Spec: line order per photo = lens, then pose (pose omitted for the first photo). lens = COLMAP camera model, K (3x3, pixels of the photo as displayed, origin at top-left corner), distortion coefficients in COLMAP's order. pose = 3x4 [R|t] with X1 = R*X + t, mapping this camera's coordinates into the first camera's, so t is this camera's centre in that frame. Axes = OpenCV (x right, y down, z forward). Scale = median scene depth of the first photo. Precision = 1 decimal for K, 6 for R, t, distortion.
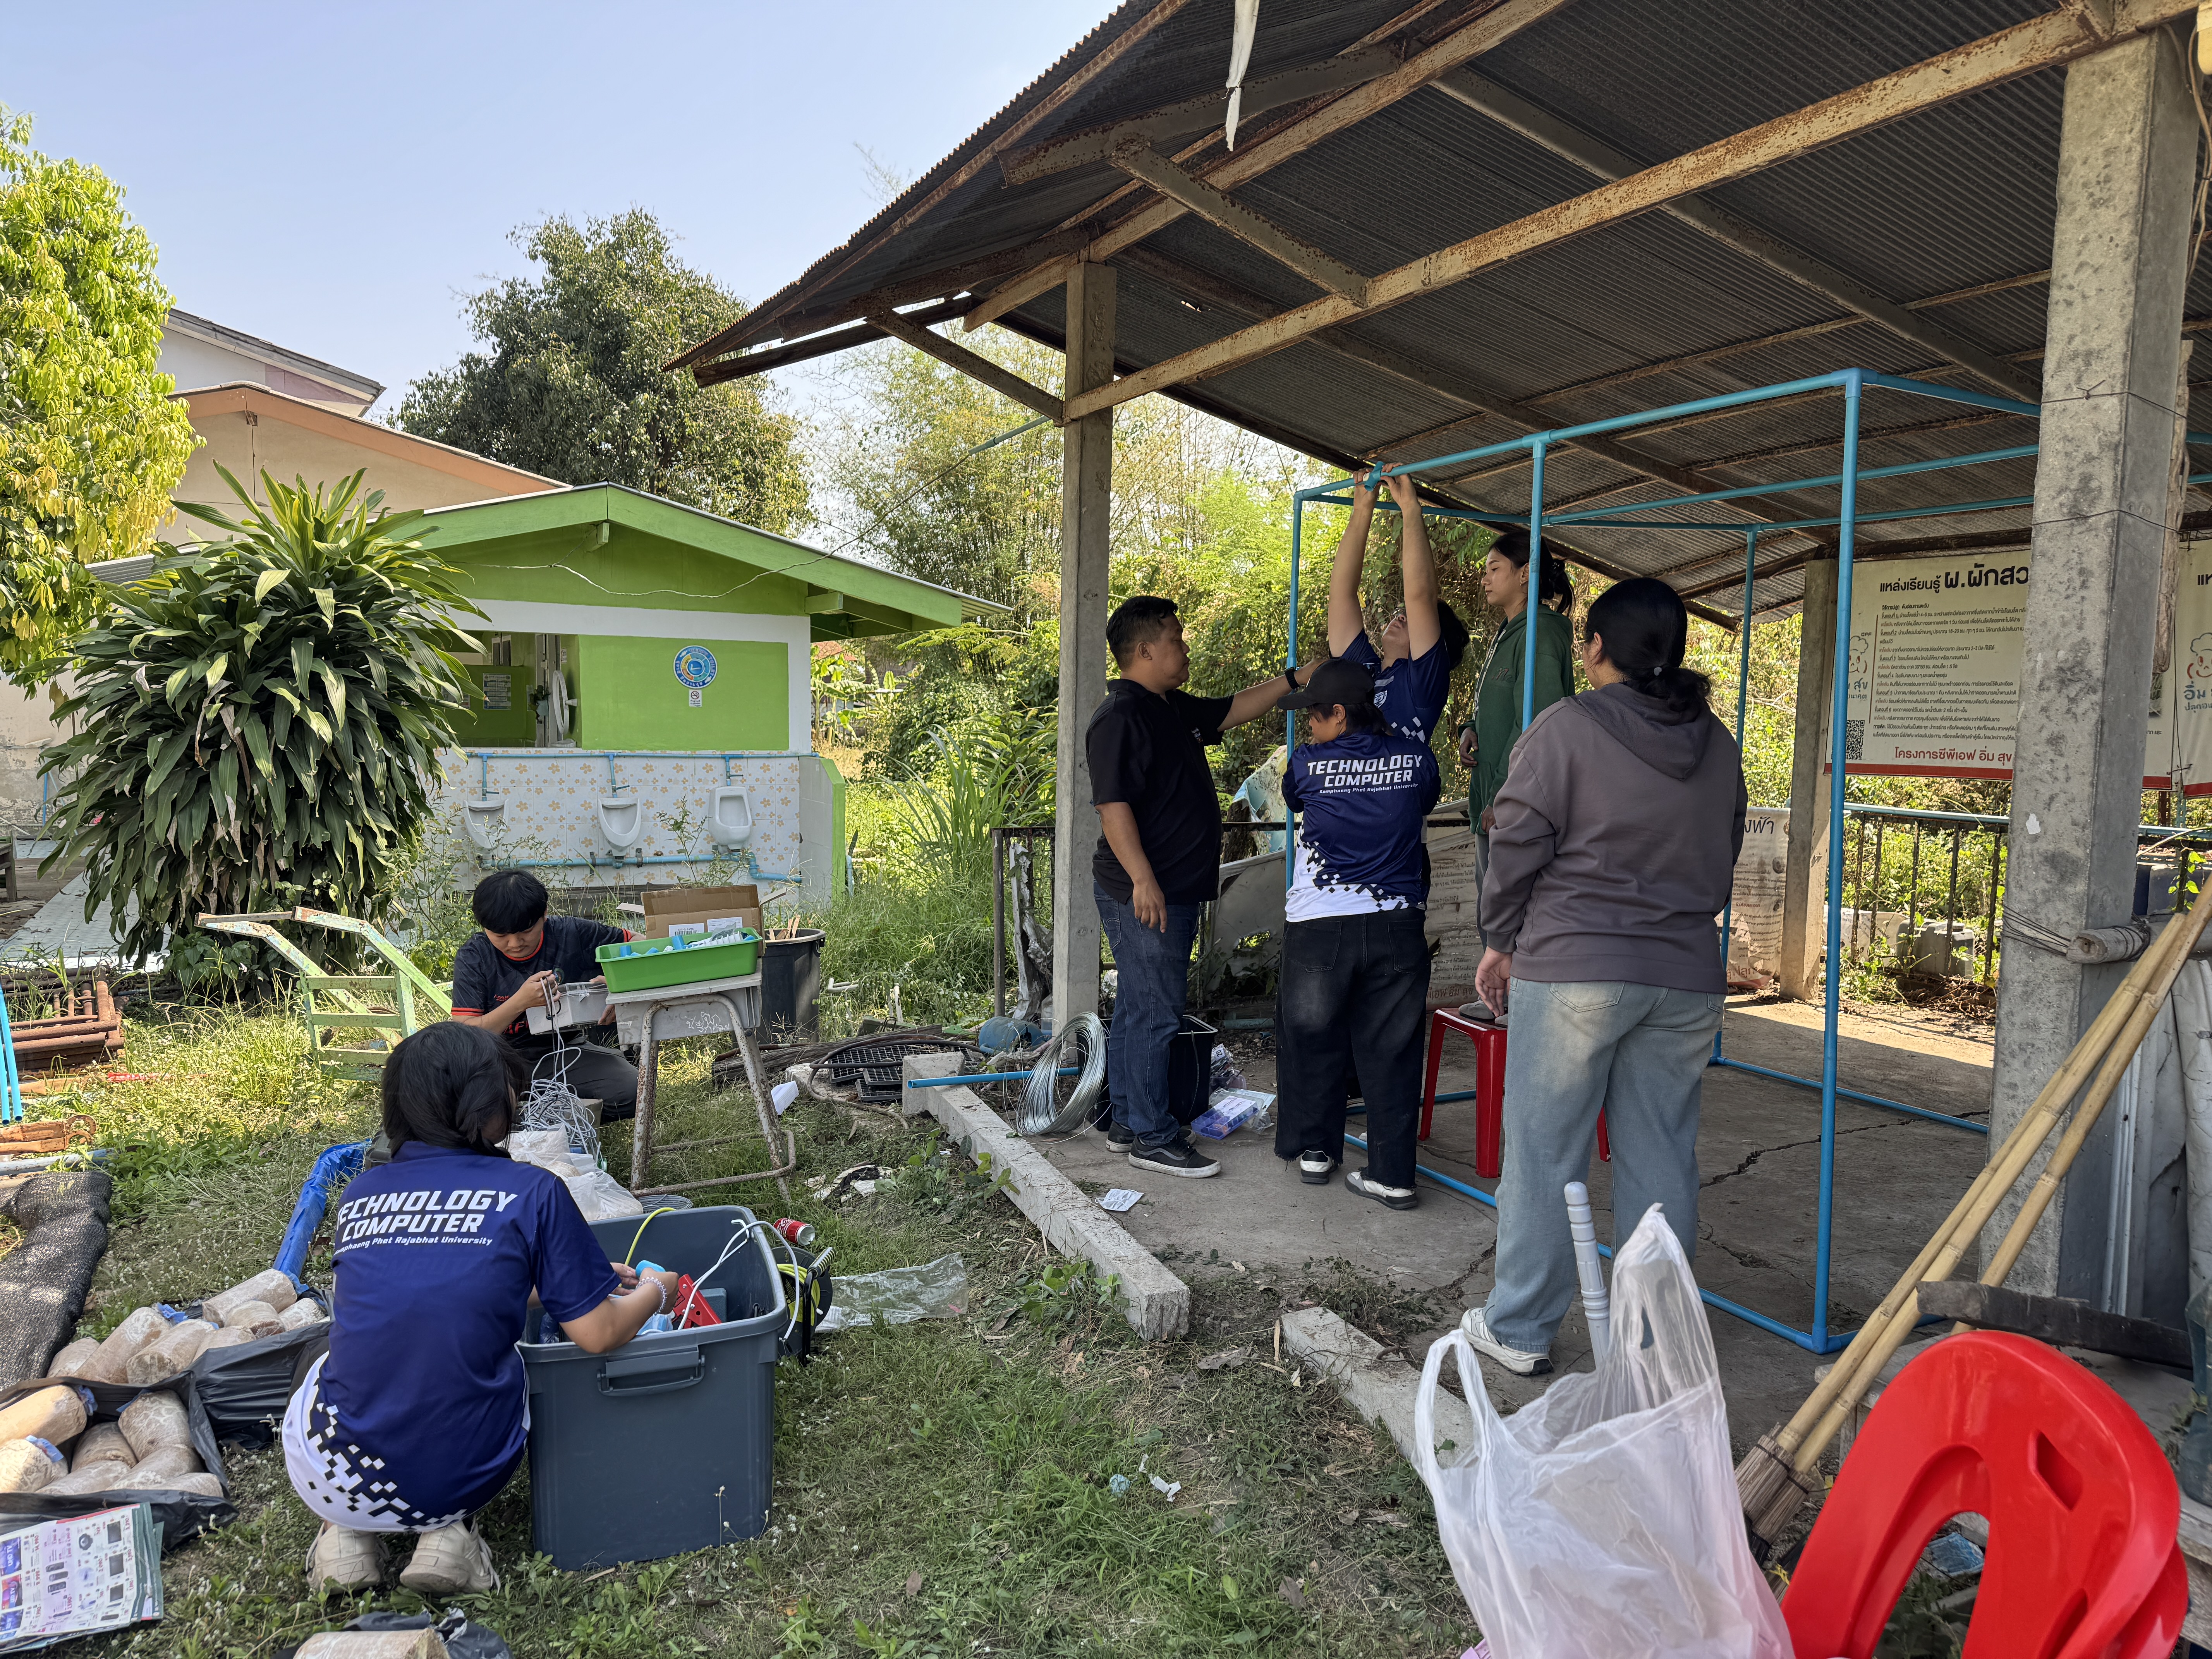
lens RADIAL K [[1547.6, 0, 1117.5], [0, 1547.6, 841.7], [0, 0, 1]] dist [0.033797, -0.030992]
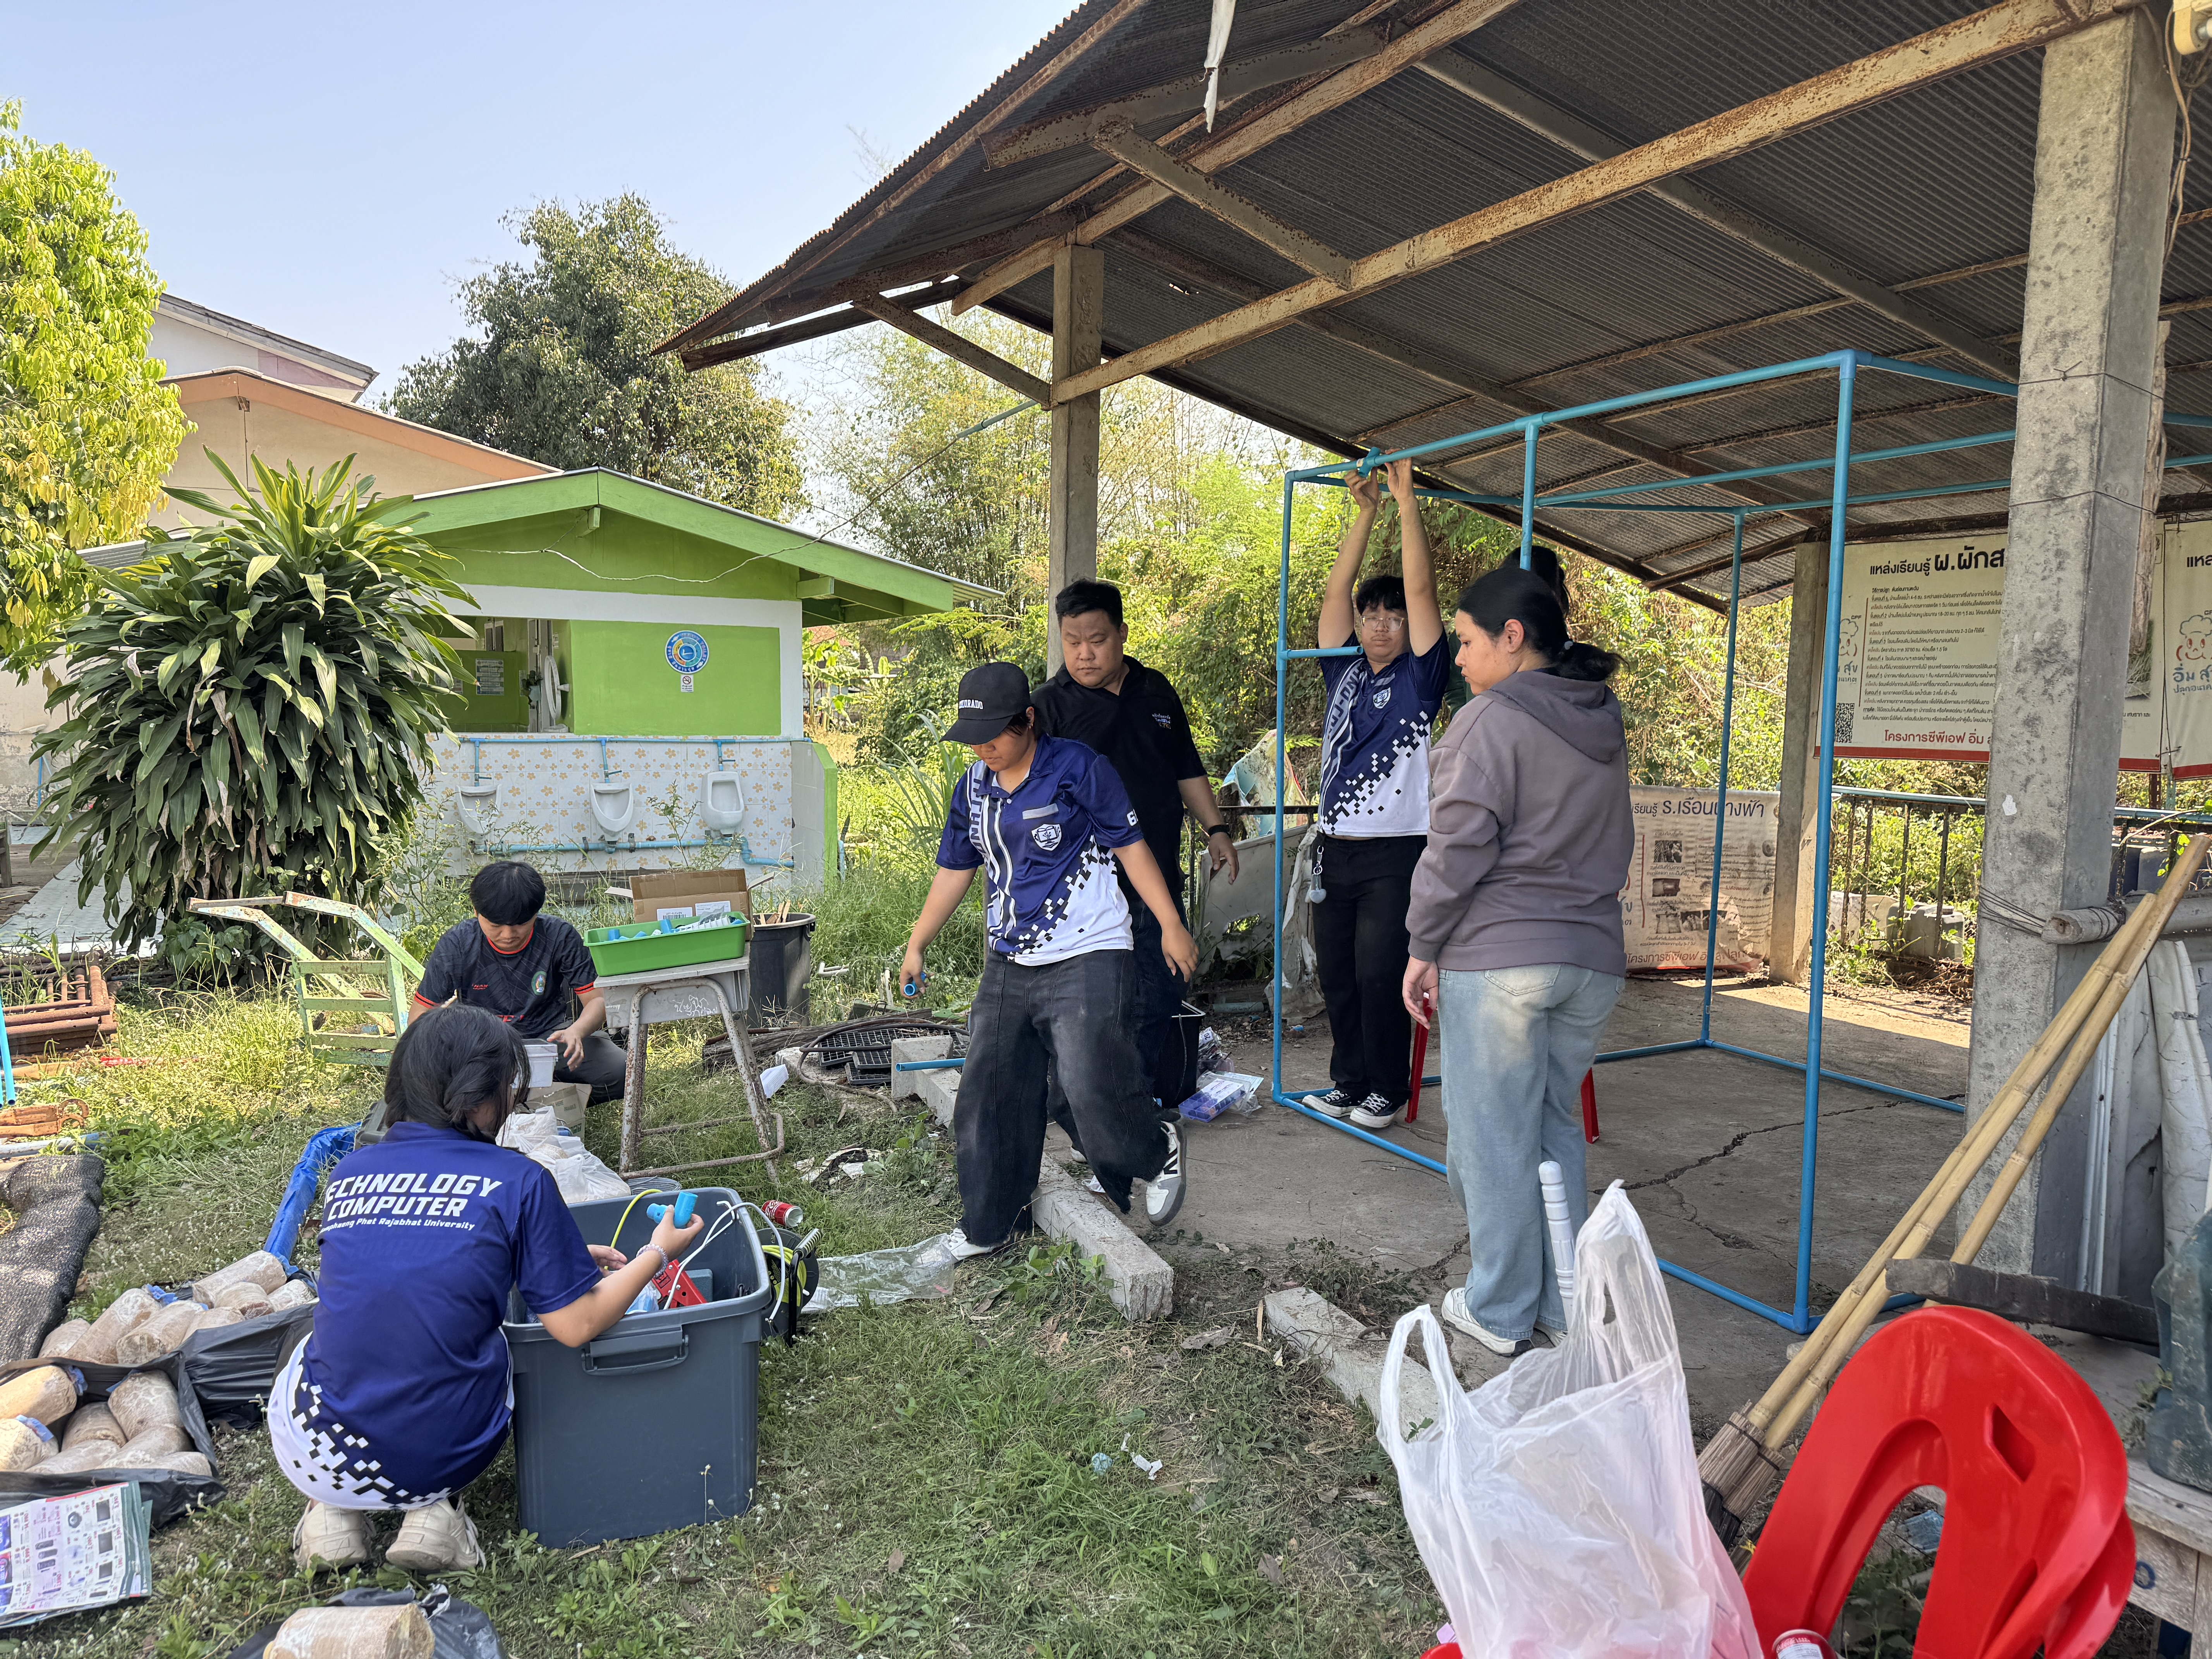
lens RADIAL K [[1547.2, 0, 1109.9], [0, 1547.2, 837.9], [0, 0, 1]] dist [0.034891, -0.032785]
pose [[0.999997, -0.001289, -0.001891, 0.003584], [0.001303, 0.999973, 0.007275, 0.000566], [0.001882, -0.007277, 0.999972, -0.001254]]
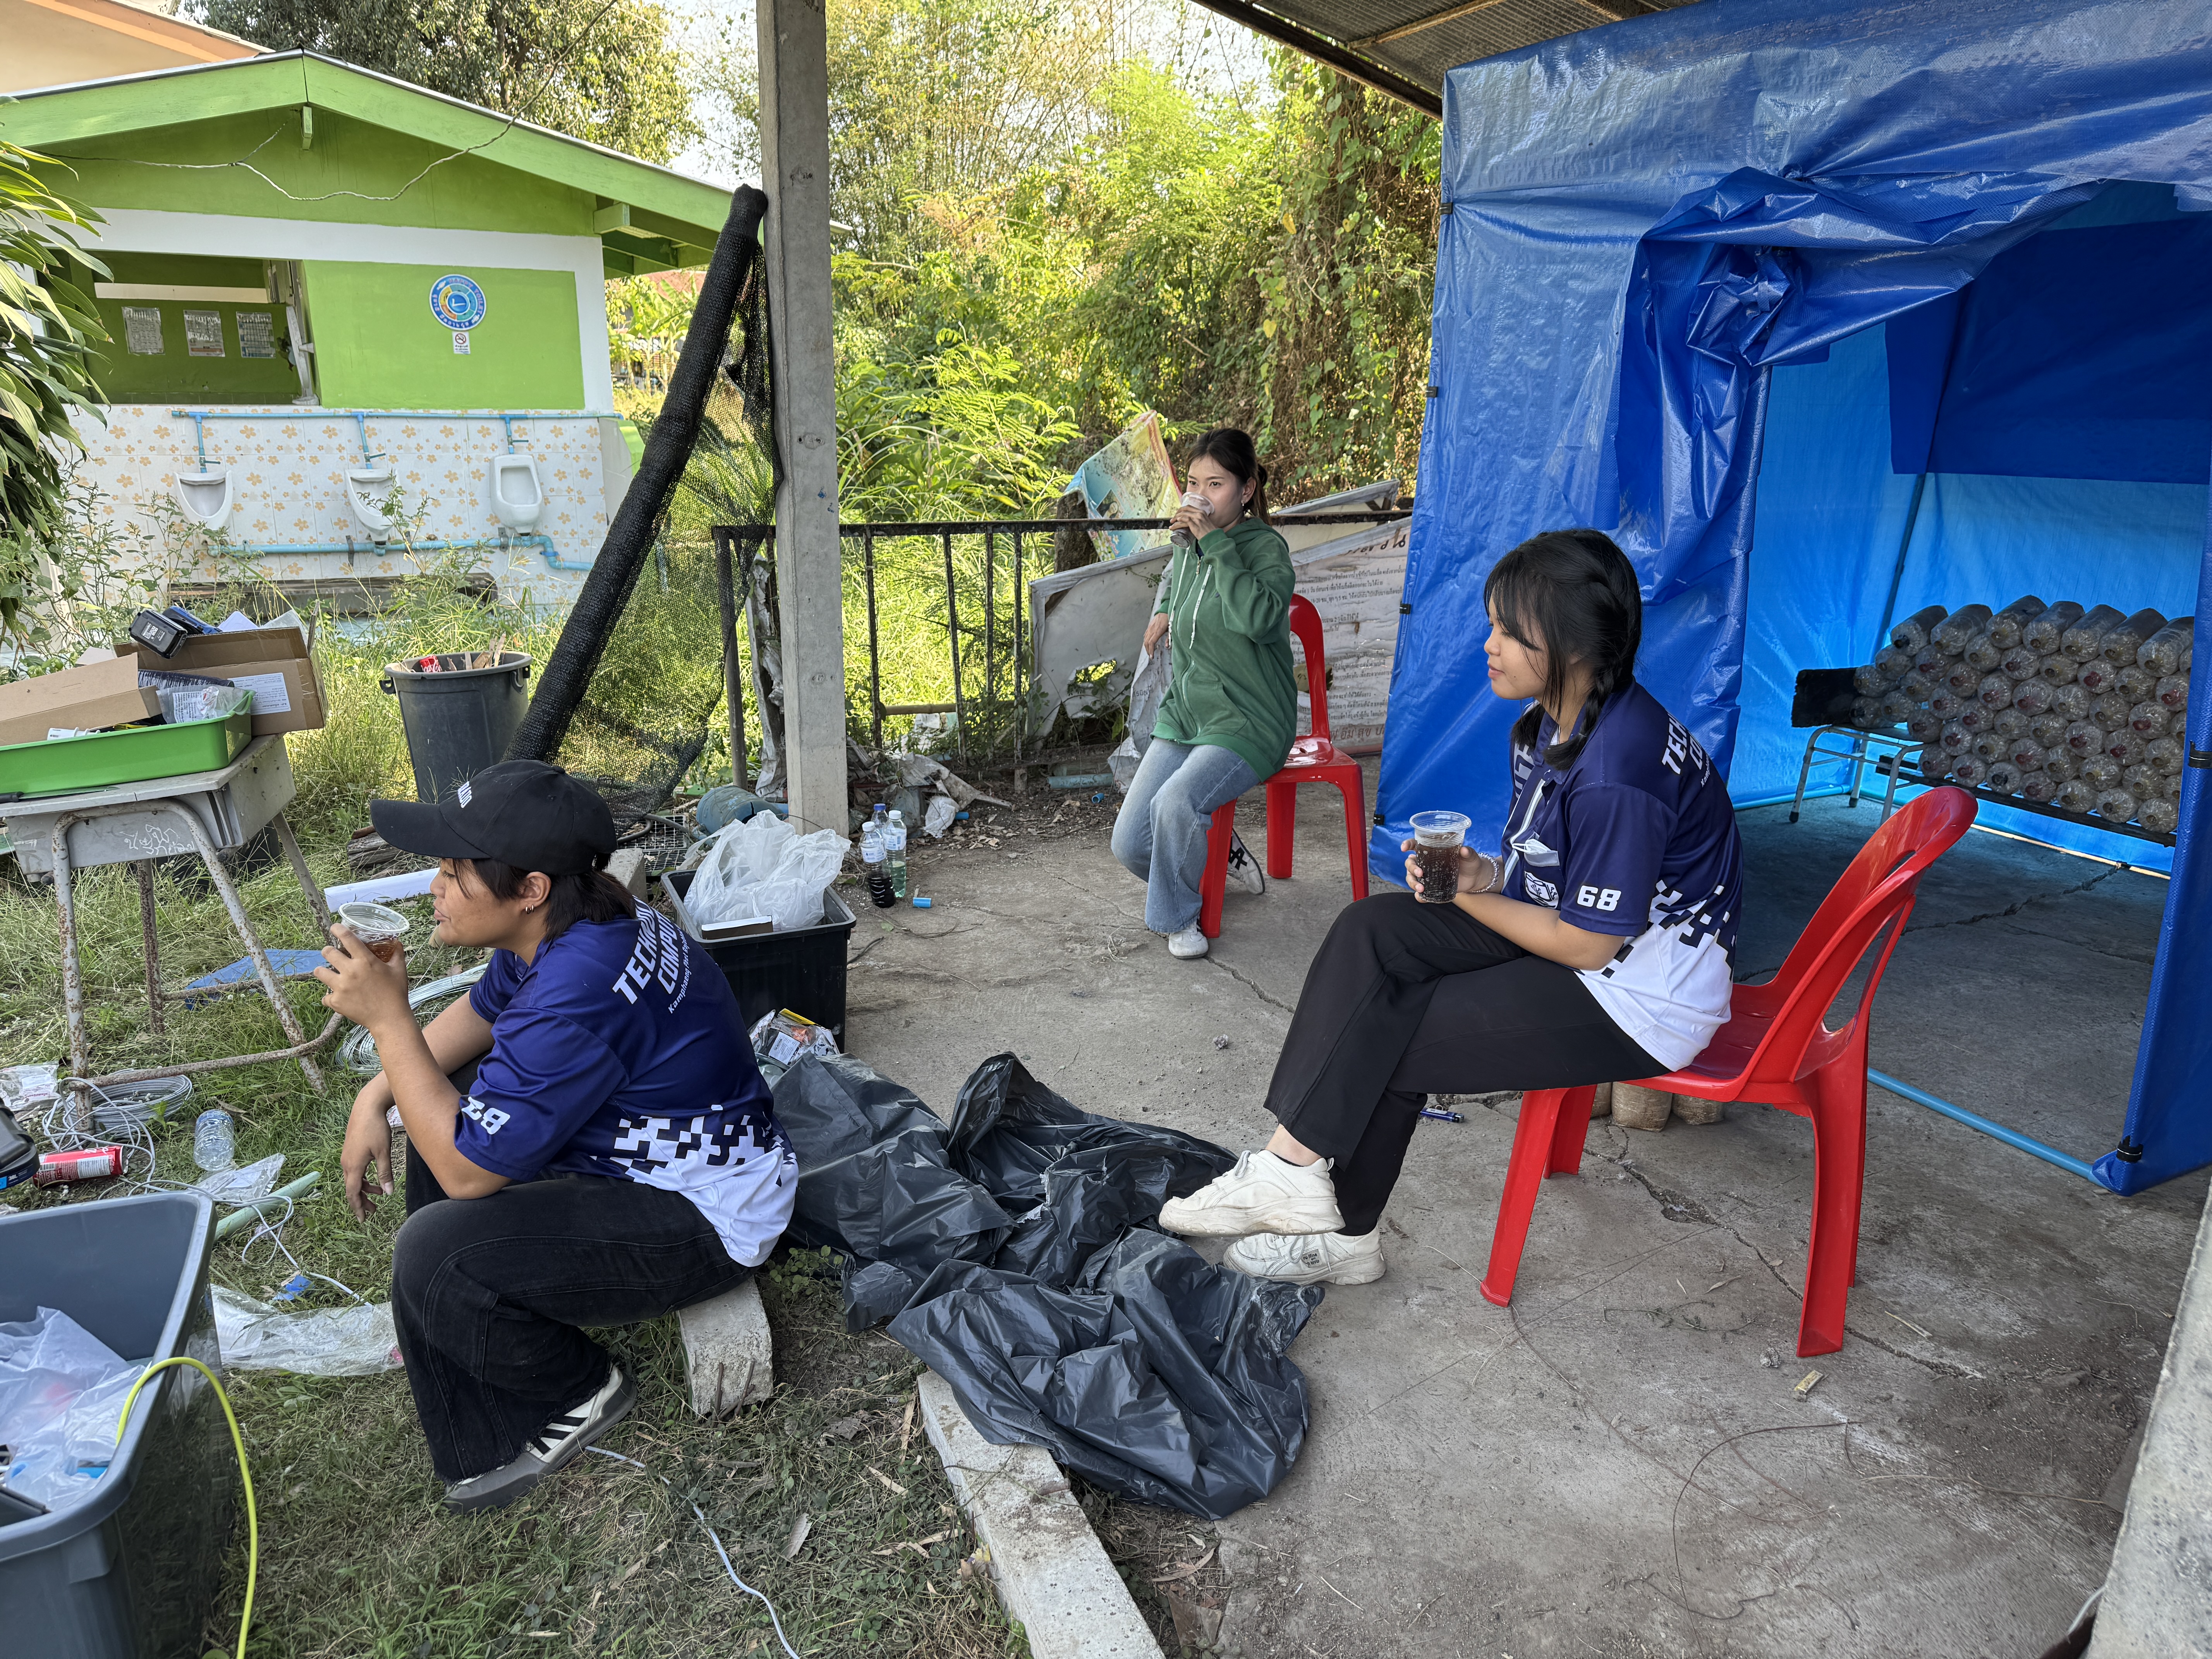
lens RADIAL K [[1596.7, 0, 1164.9], [0, 1596.7, 824.8], [0, 0, 1]] dist [-0.032083, 0.000121]
pose [[0.998789, -0.000608, 0.049198, 0.080051], [-0.008973, 0.980905, 0.194282, -0.015002], [-0.048376, -0.194488, 0.979711, 0.197616]]
